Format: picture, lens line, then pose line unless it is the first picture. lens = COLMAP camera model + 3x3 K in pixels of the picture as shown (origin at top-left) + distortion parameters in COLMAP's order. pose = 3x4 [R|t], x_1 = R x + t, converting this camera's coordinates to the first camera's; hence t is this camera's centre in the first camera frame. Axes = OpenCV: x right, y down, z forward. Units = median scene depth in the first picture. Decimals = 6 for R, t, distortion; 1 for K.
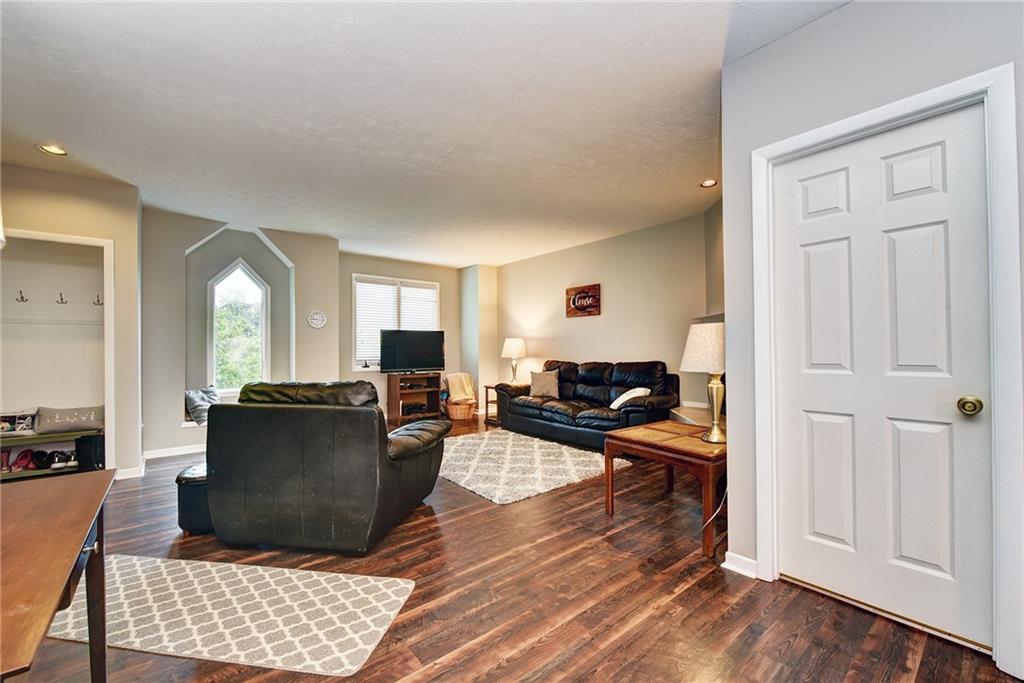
lens RADIAL K [[409.3, 0, 512.7], [0, 409.3, 342.6], [0, 0, 1]] dist [0.000506, -0.000011]
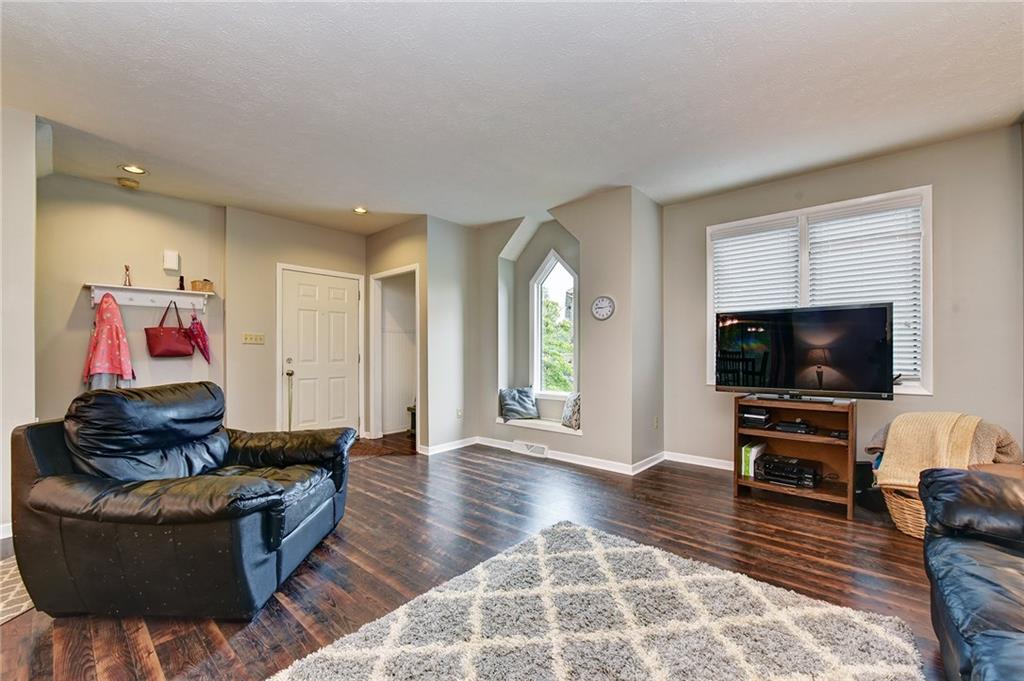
lens RADIAL K [[410.9, 0, 516.2], [0, 410.9, 347.6], [0, 0, 1]] dist [-0.009539, -0.000118]
pose [[0.155195, -0.007735, -0.987854, 0.203295], [0.017161, 0.999840, -0.005133, 0.014320], [0.987735, -0.016156, 0.155302, 0.684026]]
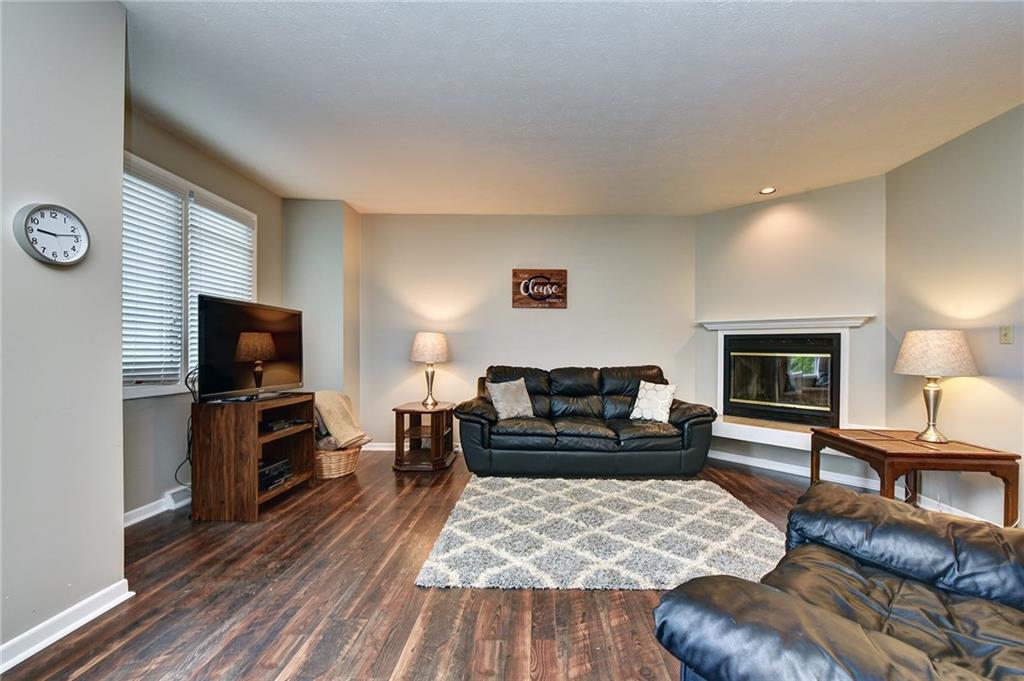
lens RADIAL K [[424.2, 0, 538.6], [0, 424.2, 343.4], [0, 0, 1]] dist [0.009176, -0.000030]
pose [[0.635448, 0.029310, 0.771587, -0.463056], [-0.025438, 0.999532, -0.017020, 0.016867], [-0.771724, -0.008812, 0.635896, 0.509122]]
